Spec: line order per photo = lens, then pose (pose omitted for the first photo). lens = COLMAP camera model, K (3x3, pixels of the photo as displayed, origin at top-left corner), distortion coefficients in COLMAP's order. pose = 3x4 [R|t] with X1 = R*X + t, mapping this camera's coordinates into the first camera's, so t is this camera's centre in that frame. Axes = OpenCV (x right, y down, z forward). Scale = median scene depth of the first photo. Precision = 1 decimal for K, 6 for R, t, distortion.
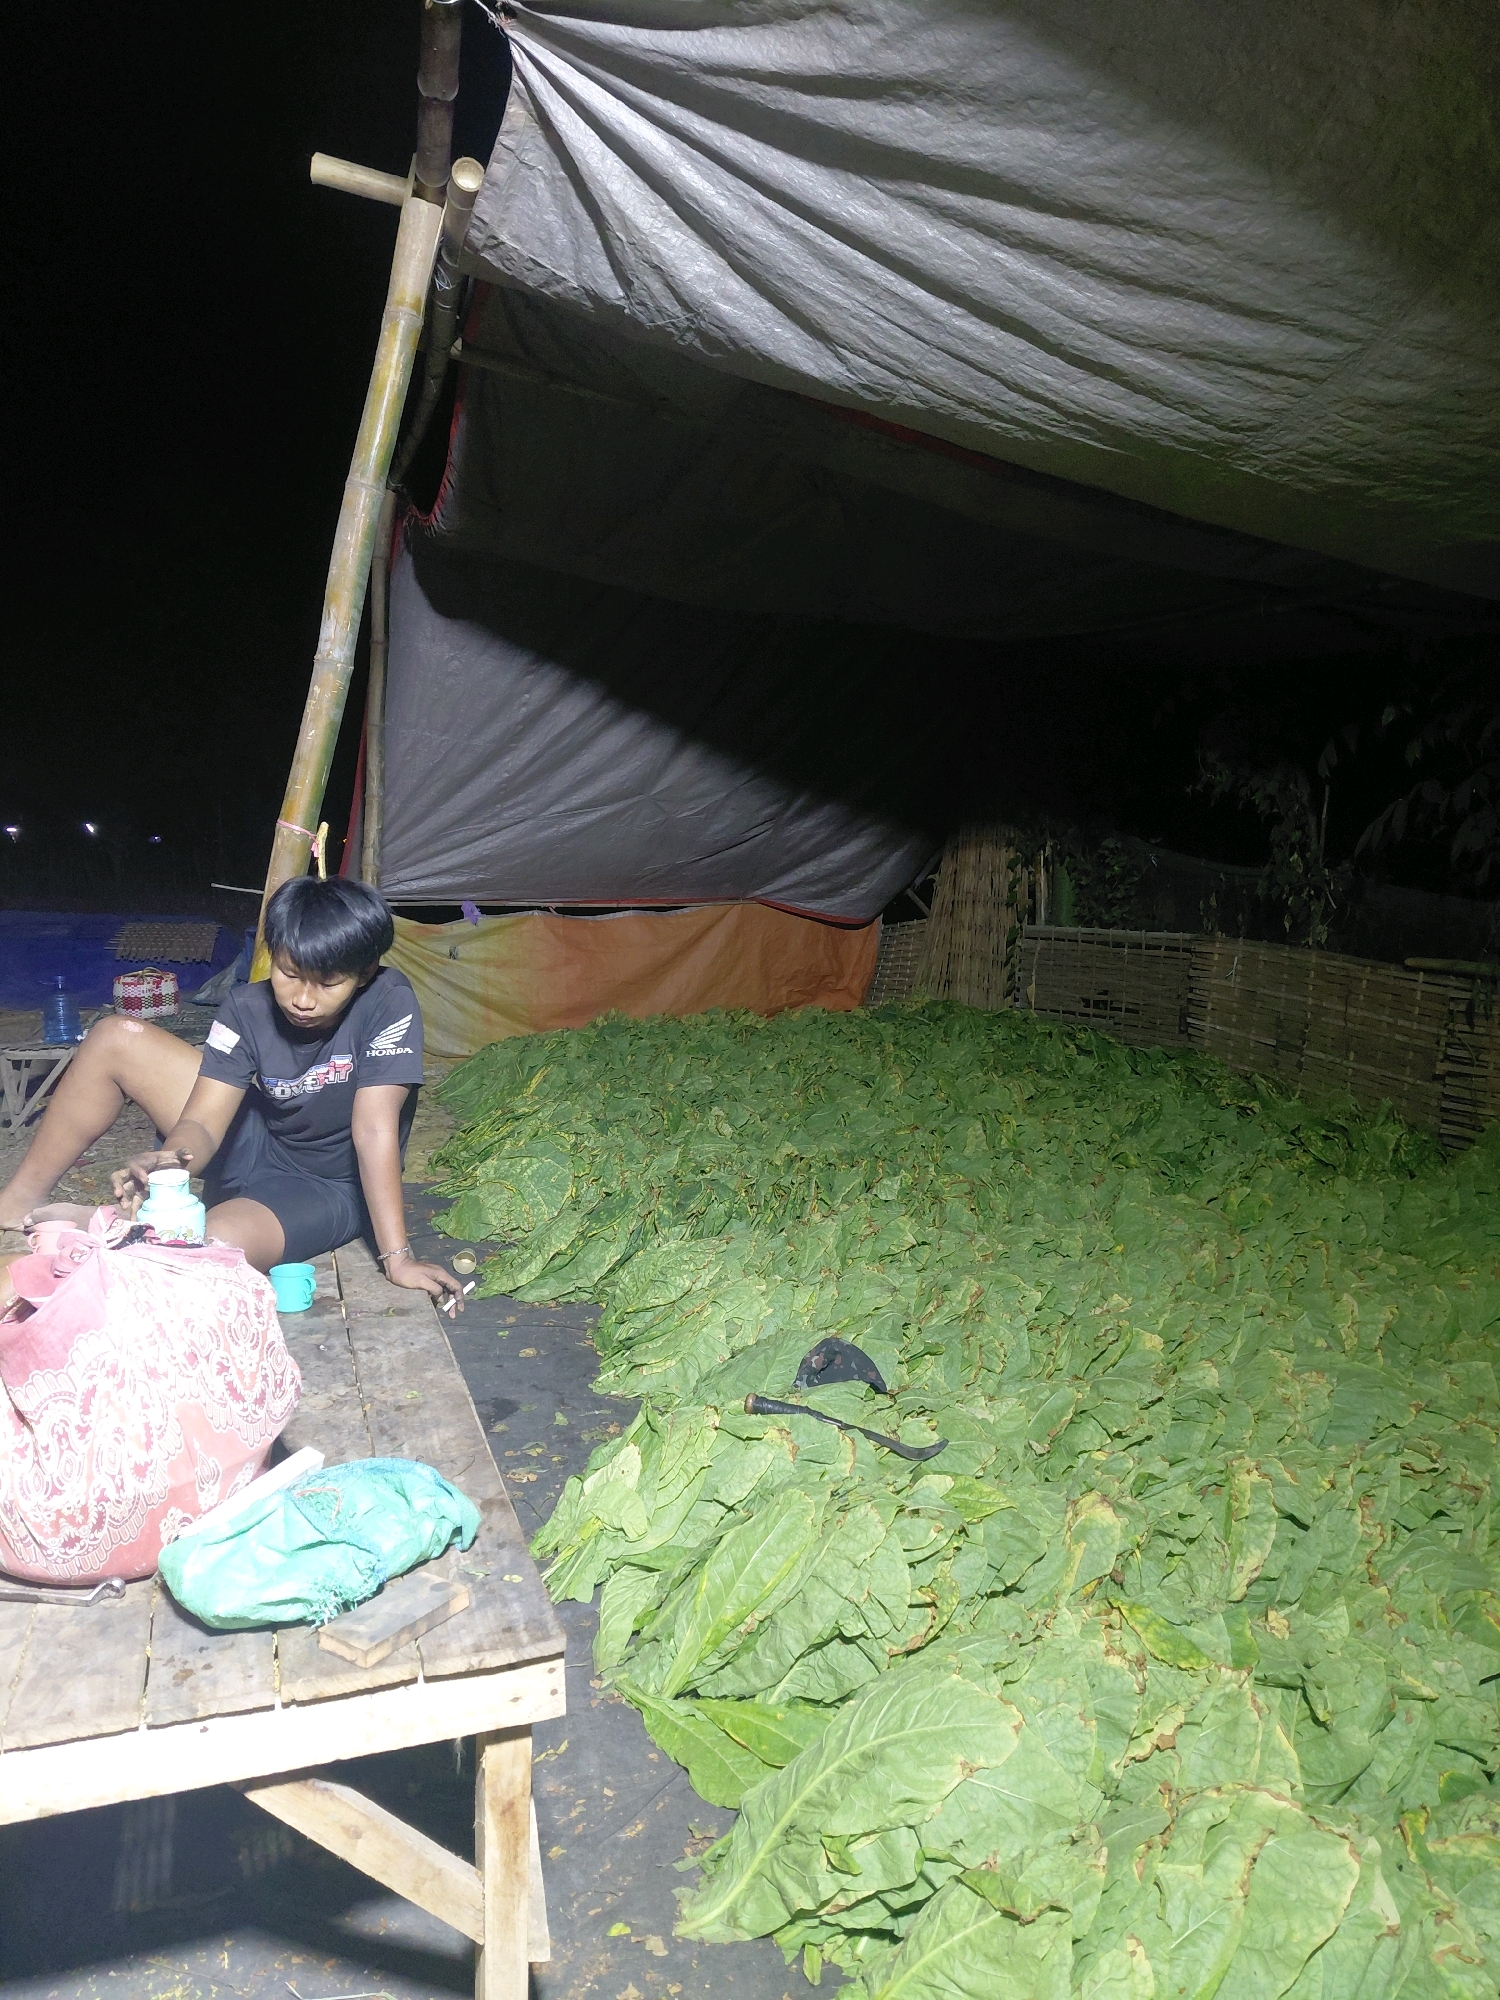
lens RADIAL K [[1475.3, 0, 751.4], [0, 1475.3, 1025.1], [0, 0, 1]] dist [0.072971, -0.127871]
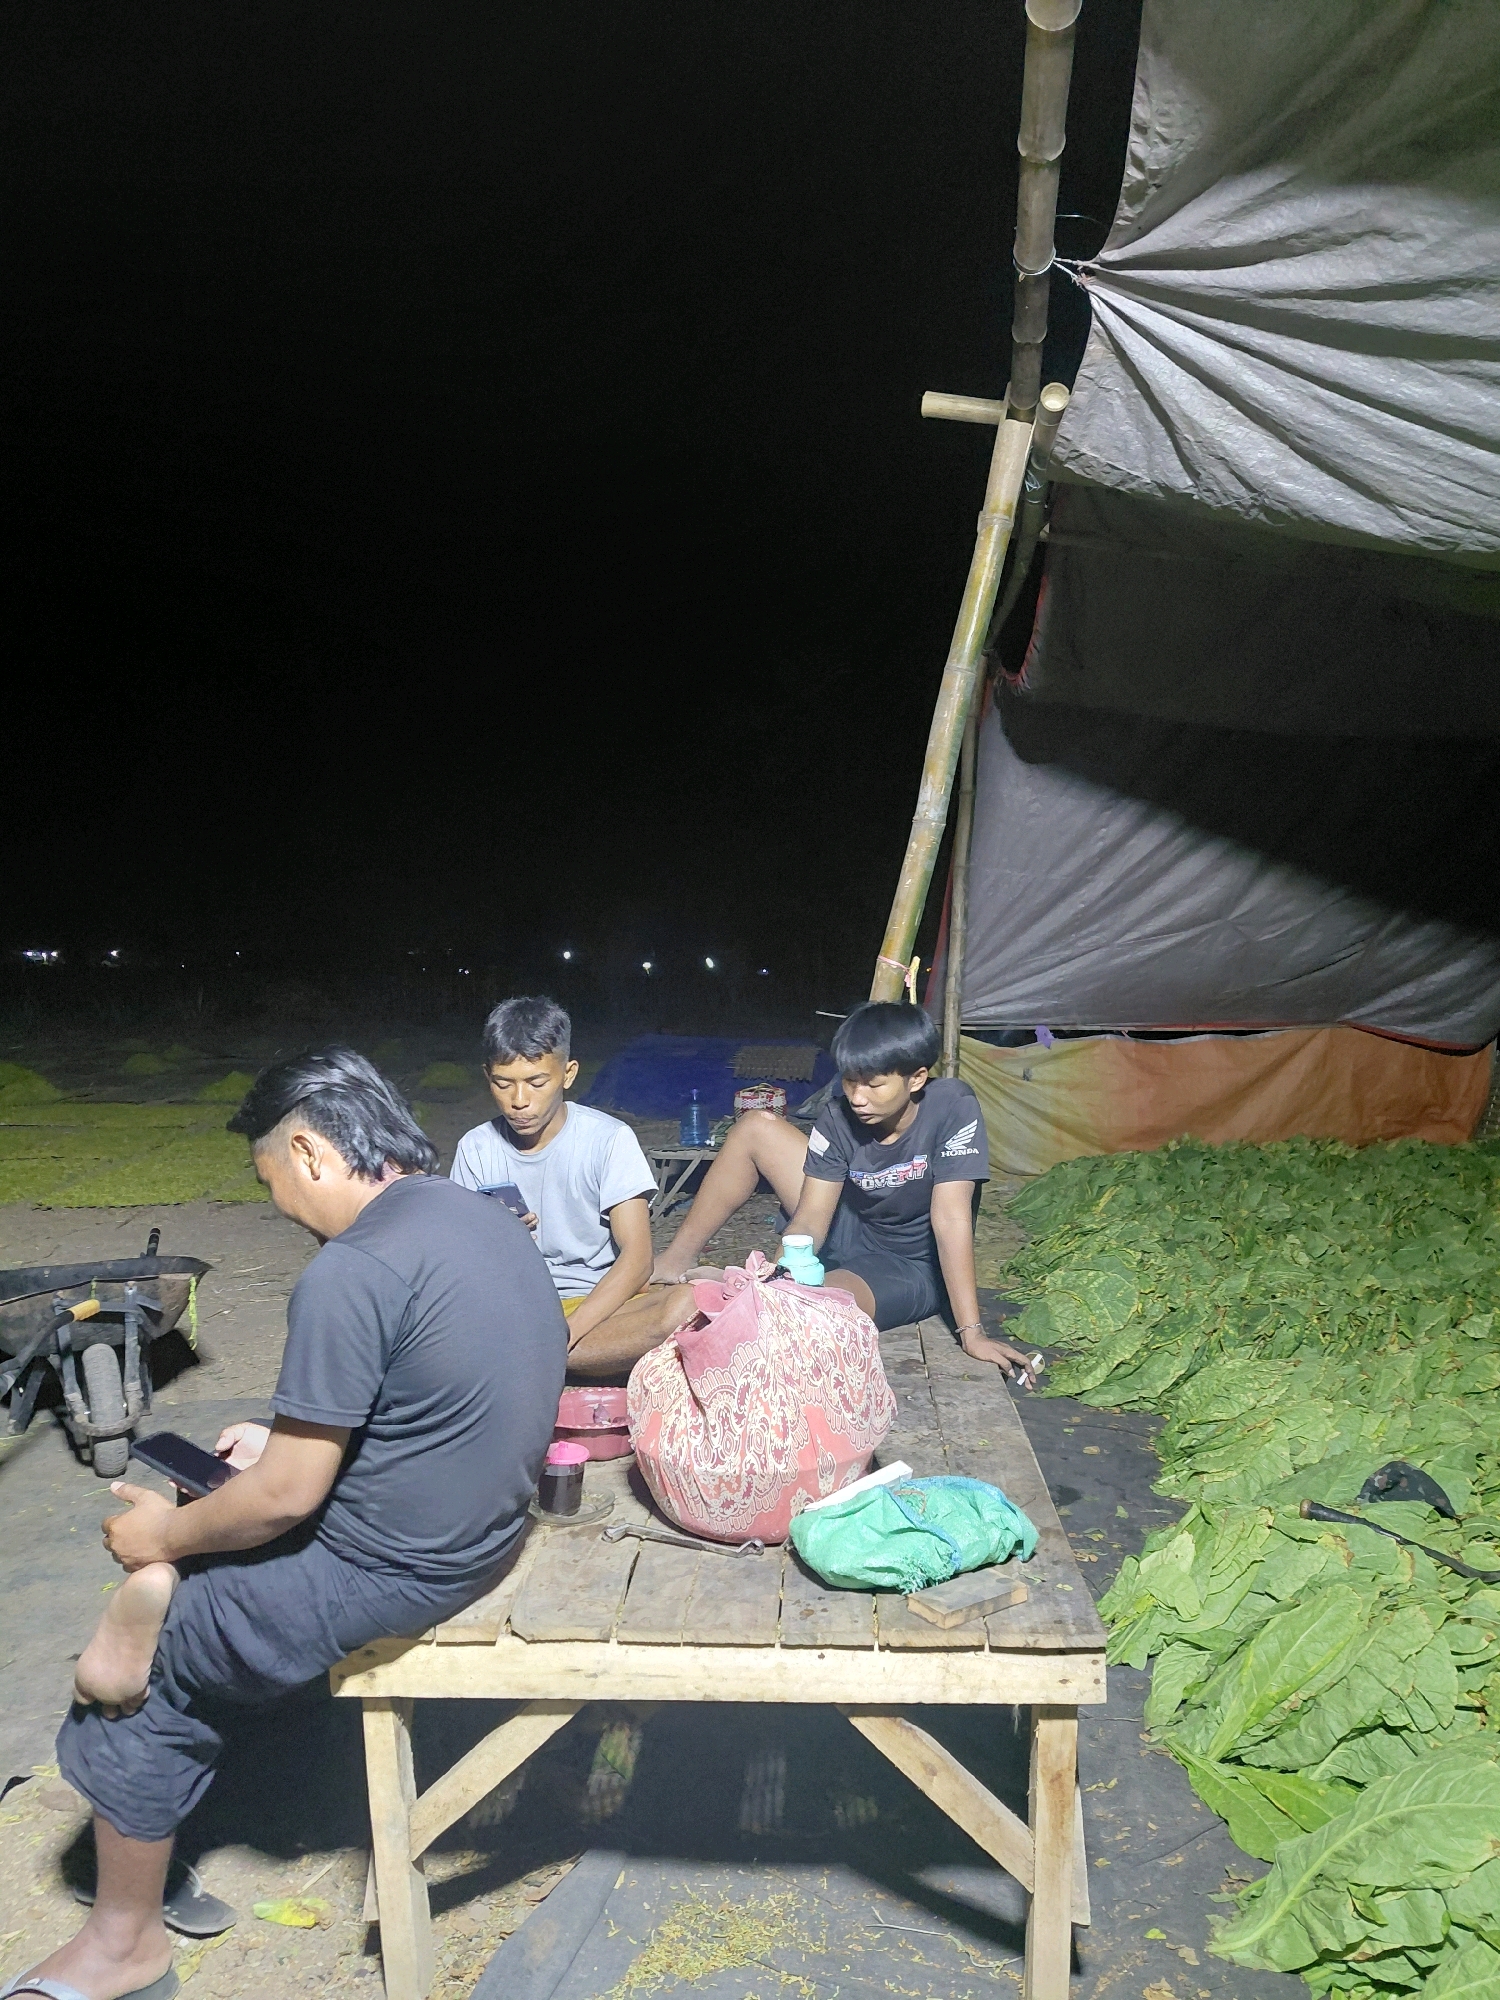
lens RADIAL K [[1480.6, 0, 778.3], [0, 1480.6, 1023.7], [0, 0, 1]] dist [0.125189, -0.207725]
pose [[0.933677, 0.001214, -0.358115, 0.034011], [-0.032069, 0.996260, -0.080234, 0.015940], [0.356678, 0.086397, 0.930224, -0.145253]]
